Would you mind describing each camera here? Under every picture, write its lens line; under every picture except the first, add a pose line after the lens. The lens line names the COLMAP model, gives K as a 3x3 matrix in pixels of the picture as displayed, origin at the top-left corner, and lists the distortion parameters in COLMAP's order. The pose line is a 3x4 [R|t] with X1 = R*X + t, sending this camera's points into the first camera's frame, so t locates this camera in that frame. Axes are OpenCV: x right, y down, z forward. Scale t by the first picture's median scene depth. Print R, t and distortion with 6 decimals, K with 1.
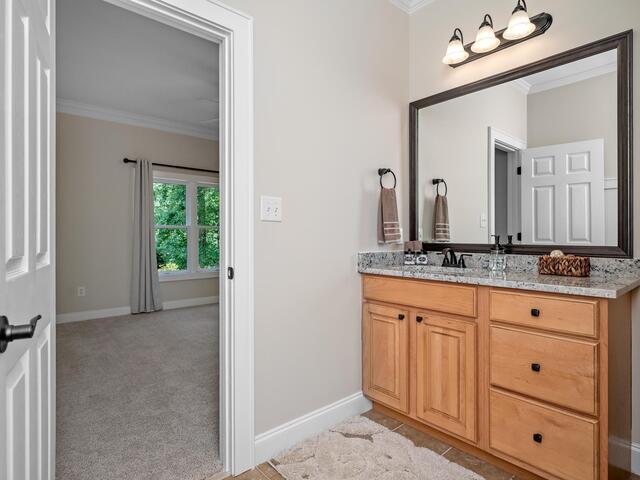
lens RADIAL K [[358.7, 0, 321.3], [0, 358.7, 237.8], [0, 0, 1]] dist [-0.002216, -0.000834]
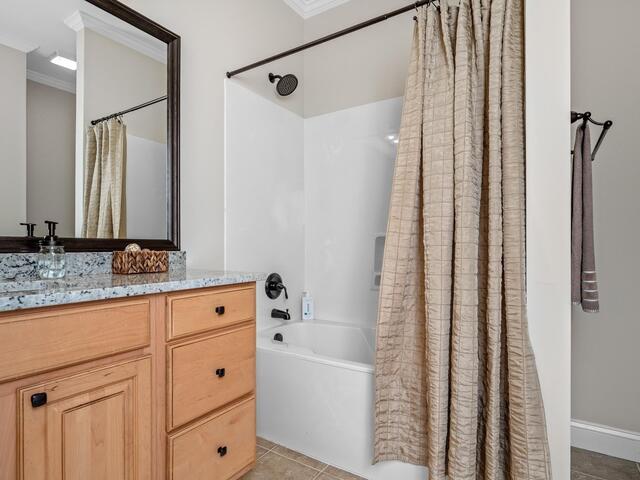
lens RADIAL K [[358.7, 0, 320.5], [0, 358.7, 246.1], [0, 0, 1]] dist [-0.002216, -0.000834]
pose [[-0.273692, 0.003739, 0.961810, -0.253139], [0.010818, 0.999941, -0.000809, 0.045043], [-0.961757, 0.010183, -0.273716, 0.820213]]
